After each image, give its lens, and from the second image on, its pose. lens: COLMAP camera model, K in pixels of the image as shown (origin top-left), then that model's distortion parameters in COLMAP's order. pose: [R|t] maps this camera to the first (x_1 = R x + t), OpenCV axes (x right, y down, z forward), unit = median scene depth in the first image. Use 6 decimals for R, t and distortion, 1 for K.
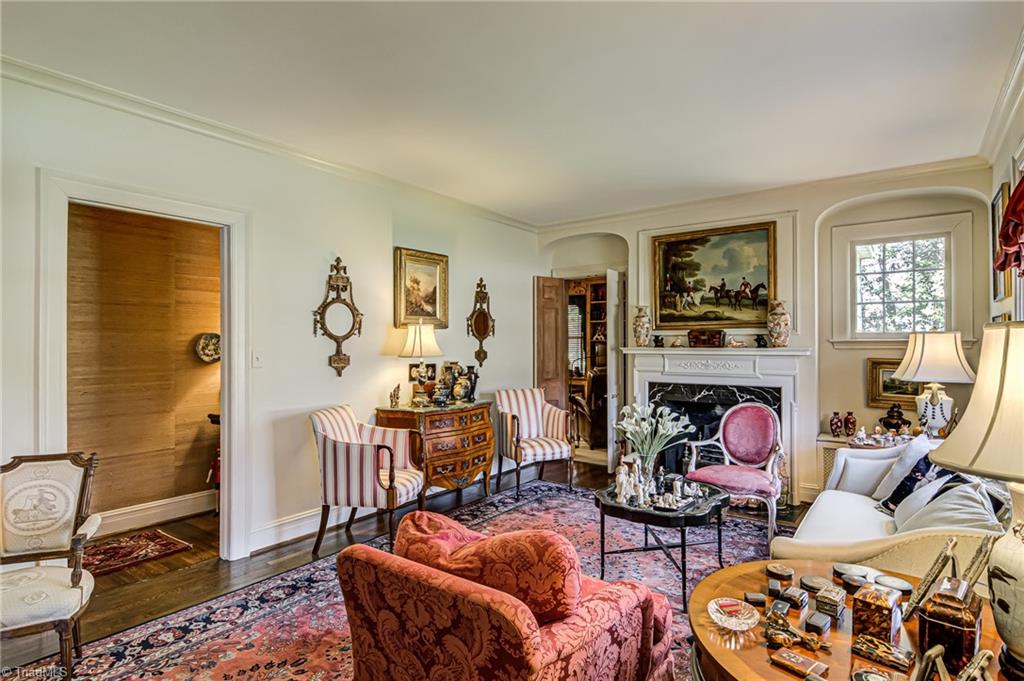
lens RADIAL K [[537.9, 0, 509.5], [0, 537.9, 341.1], [0, 0, 1]] dist [0.021162, -0.013941]
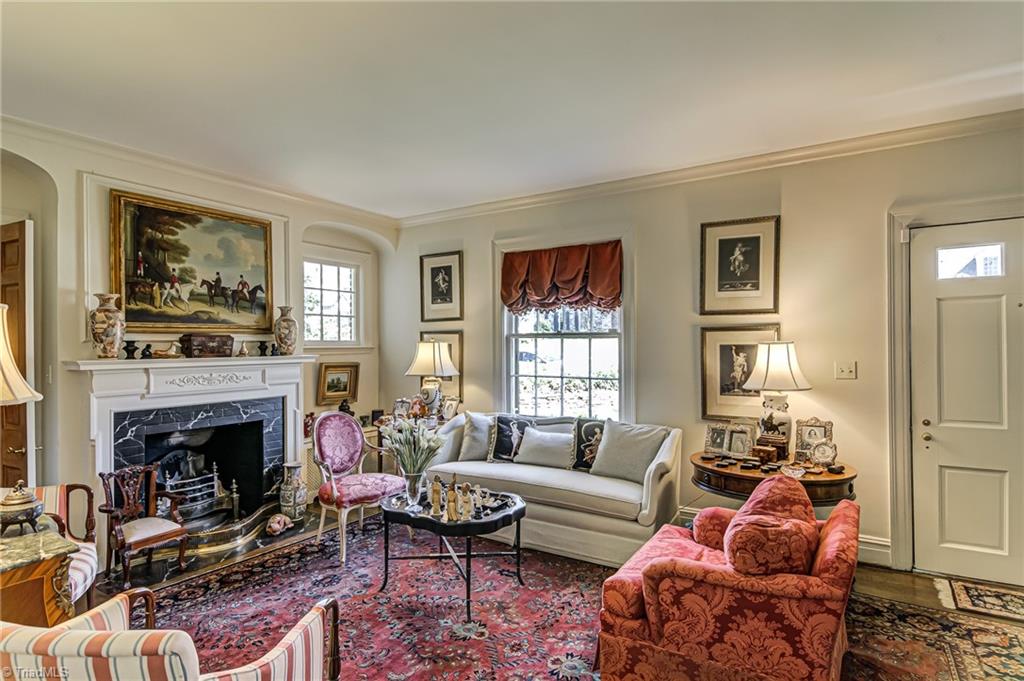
lens RADIAL K [[537.9, 0, 509.9], [0, 537.9, 339.0], [0, 0, 1]] dist [0.021162, -0.013941]
pose [[-0.066719, 0.013444, 0.997681, -0.449516], [0.003861, 0.999905, -0.013216, -0.002033], [-0.997764, 0.002970, -0.066764, 0.608905]]
